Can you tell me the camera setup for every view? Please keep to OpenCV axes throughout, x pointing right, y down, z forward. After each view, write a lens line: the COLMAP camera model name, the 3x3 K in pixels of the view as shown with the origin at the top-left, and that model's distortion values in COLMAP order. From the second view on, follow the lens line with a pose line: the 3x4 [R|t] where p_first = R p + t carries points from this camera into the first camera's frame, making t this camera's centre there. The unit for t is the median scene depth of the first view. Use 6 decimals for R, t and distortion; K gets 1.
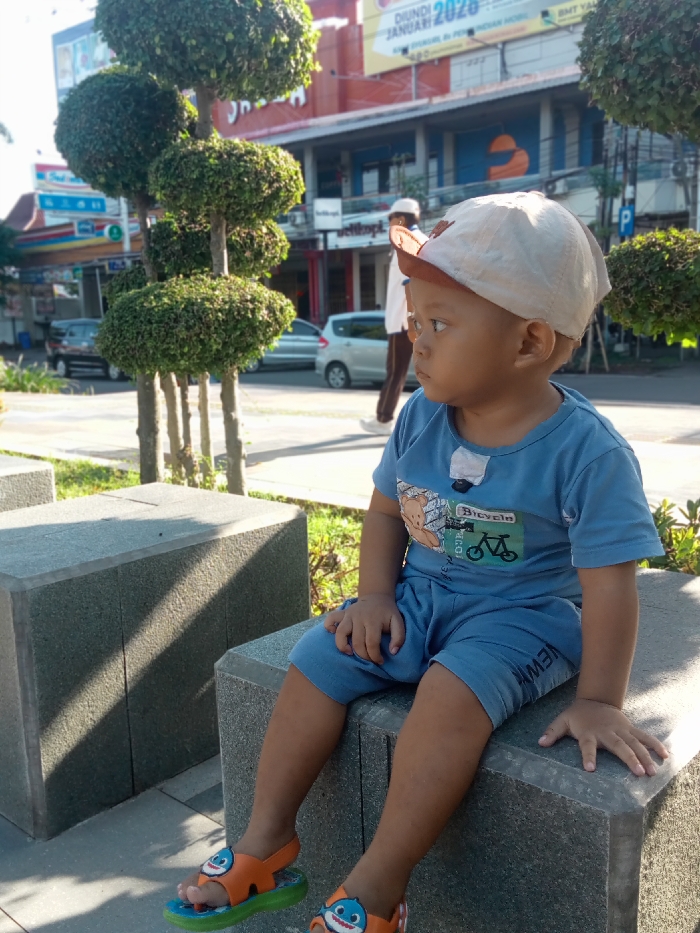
lens RADIAL K [[892.1, 0, 347.5], [0, 892.1, 506.7], [0, 0, 1]] dist [0.003249, -0.003737]
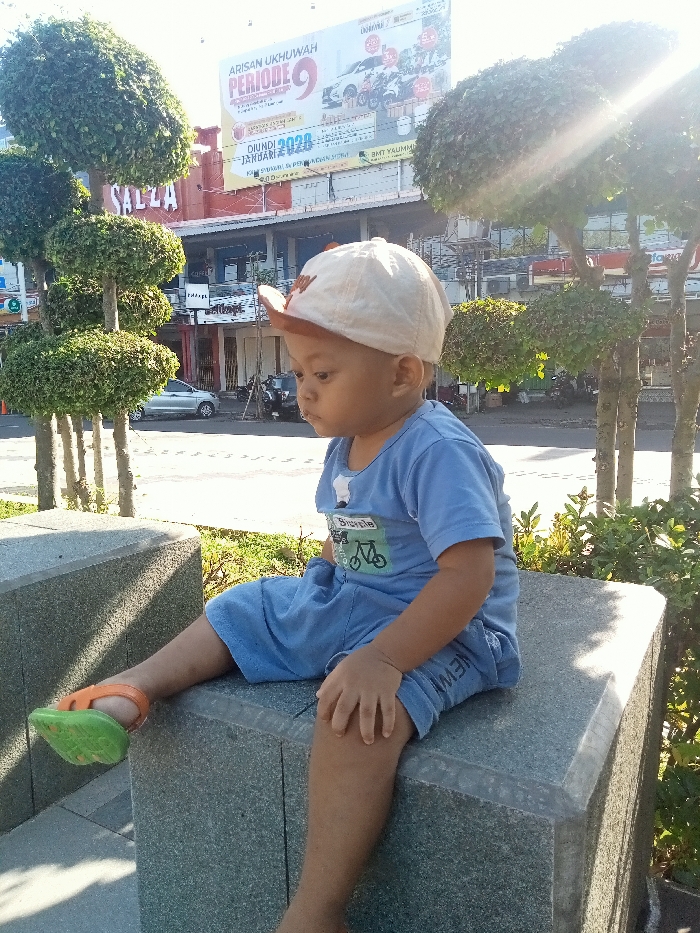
lens RADIAL K [[696.4, 0, 349.2], [0, 696.4, 483.9], [0, 0, 1]] dist [0.007292, -0.001912]
pose [[0.981269, -0.018618, 0.191740, -0.018177], [0.030951, 0.997625, -0.061530, 0.003836], [-0.190139, 0.066312, 0.979515, 0.071811]]
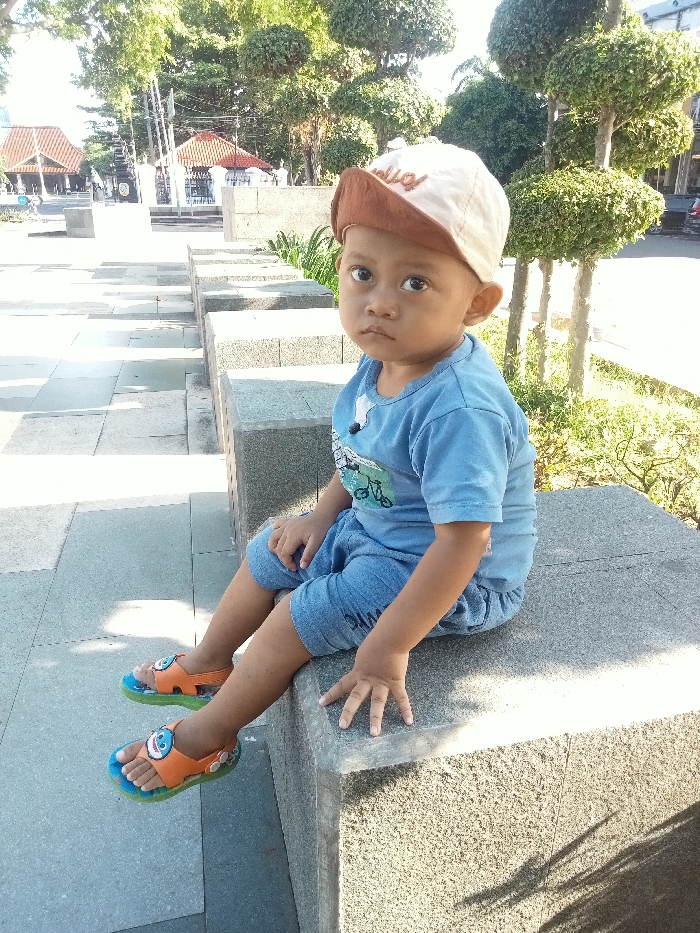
lens RADIAL K [[696.4, 0, 349.2], [0, 696.4, 483.9], [0, 0, 1]] dist [0.007292, -0.001912]
pose [[0.800195, 0.258372, -0.541231, 0.178005], [-0.145977, 0.959211, 0.242084, -0.052166], [0.581703, -0.114708, 0.805272, 0.093134]]
